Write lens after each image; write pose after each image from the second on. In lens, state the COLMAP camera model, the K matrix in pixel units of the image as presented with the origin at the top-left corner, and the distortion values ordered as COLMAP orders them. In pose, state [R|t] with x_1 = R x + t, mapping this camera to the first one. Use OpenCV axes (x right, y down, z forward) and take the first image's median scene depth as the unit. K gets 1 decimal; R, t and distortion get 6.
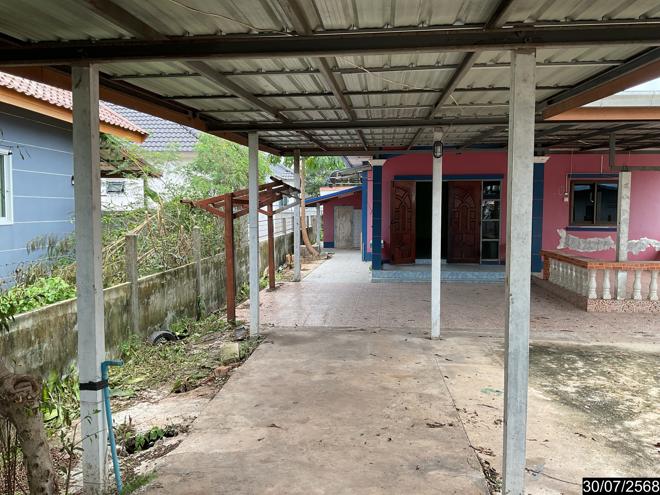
lens RADIAL K [[556.8, 0, 329.5], [0, 556.8, 247.4], [0, 0, 1]] dist [0.007220, -0.003042]
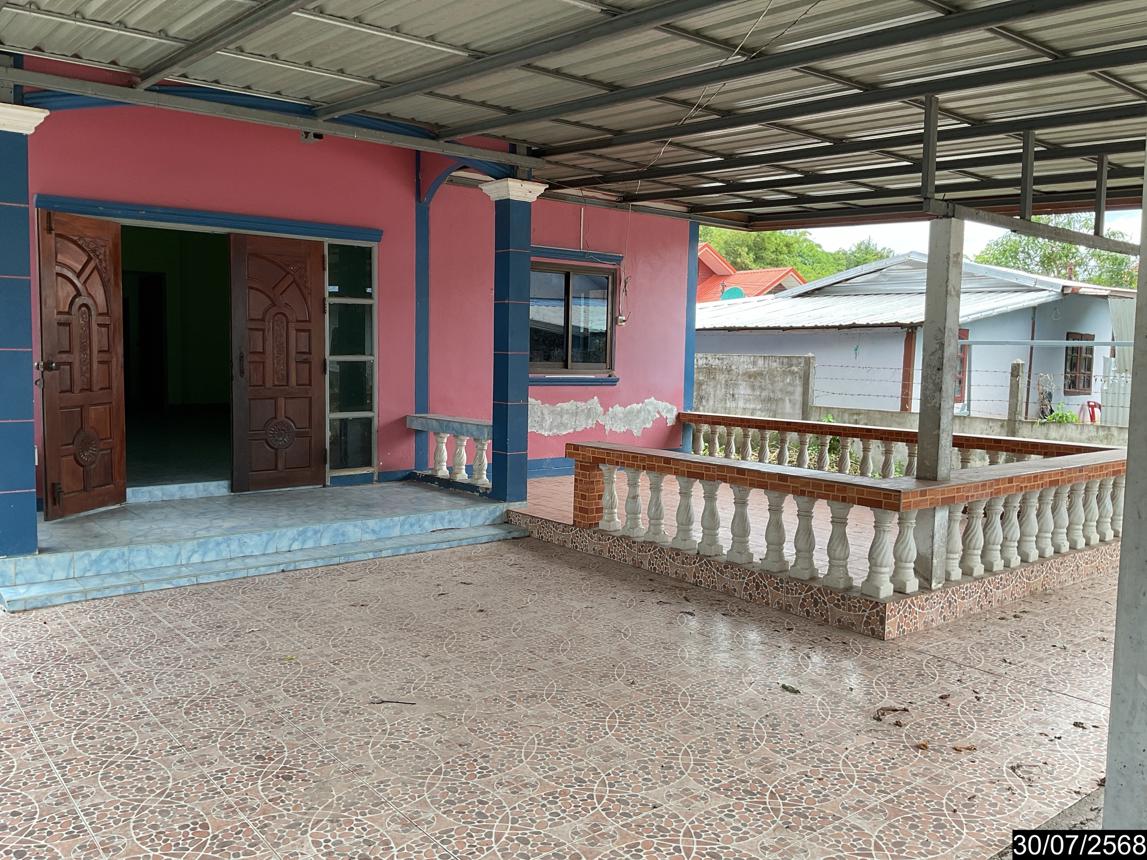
lens RADIAL K [[967.6, 0, 574.8], [0, 967.6, 427.8], [0, 0, 1]] dist [0.007220, -0.003042]
pose [[0.724206, -0.044729, 0.688132, -0.031786], [0.032474, 0.998999, 0.030758, -0.021950], [-0.688819, 0.000071, 0.724934, 0.523237]]
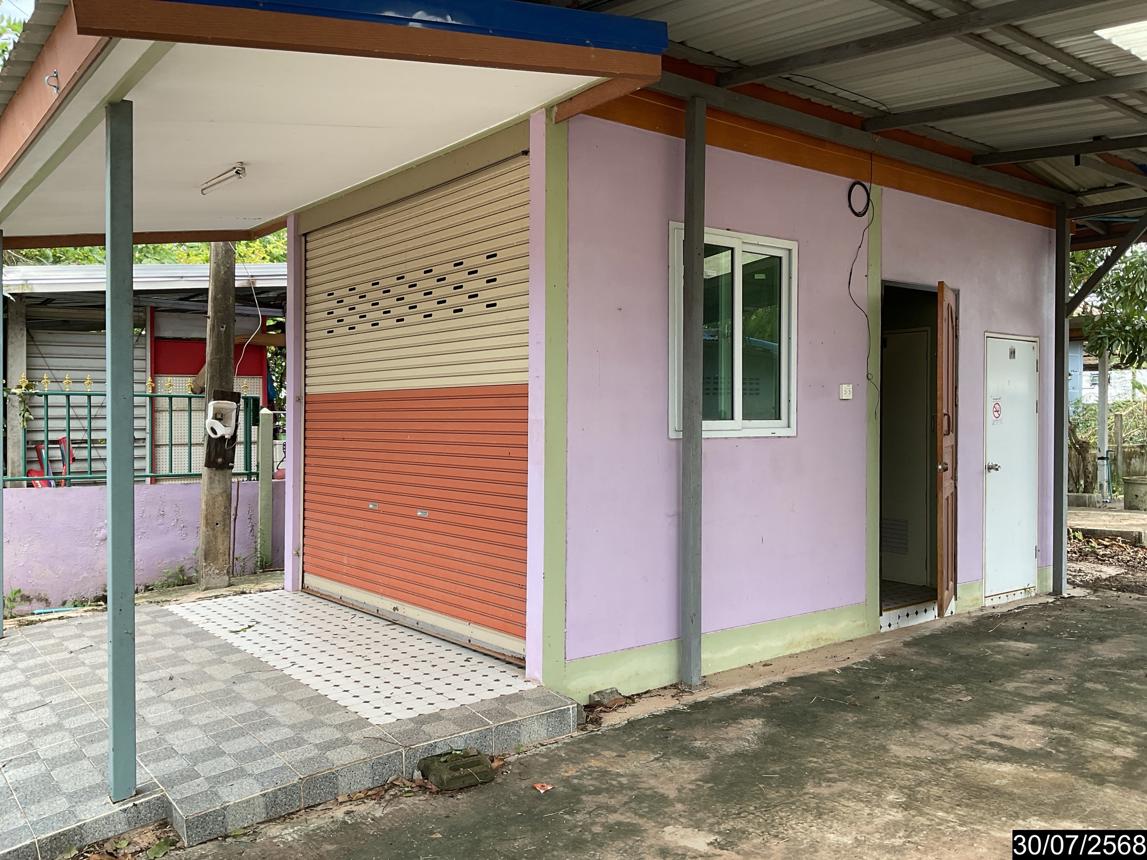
lens RADIAL K [[967.6, 0, 574.9], [0, 967.6, 428.4], [0, 0, 1]] dist [0.007220, -0.003042]
pose [[0.661316, 0.015508, -0.749947, 0.277593], [-0.061158, 0.997572, -0.033302, 0.086621], [0.747610, 0.067889, 0.660659, -0.796184]]
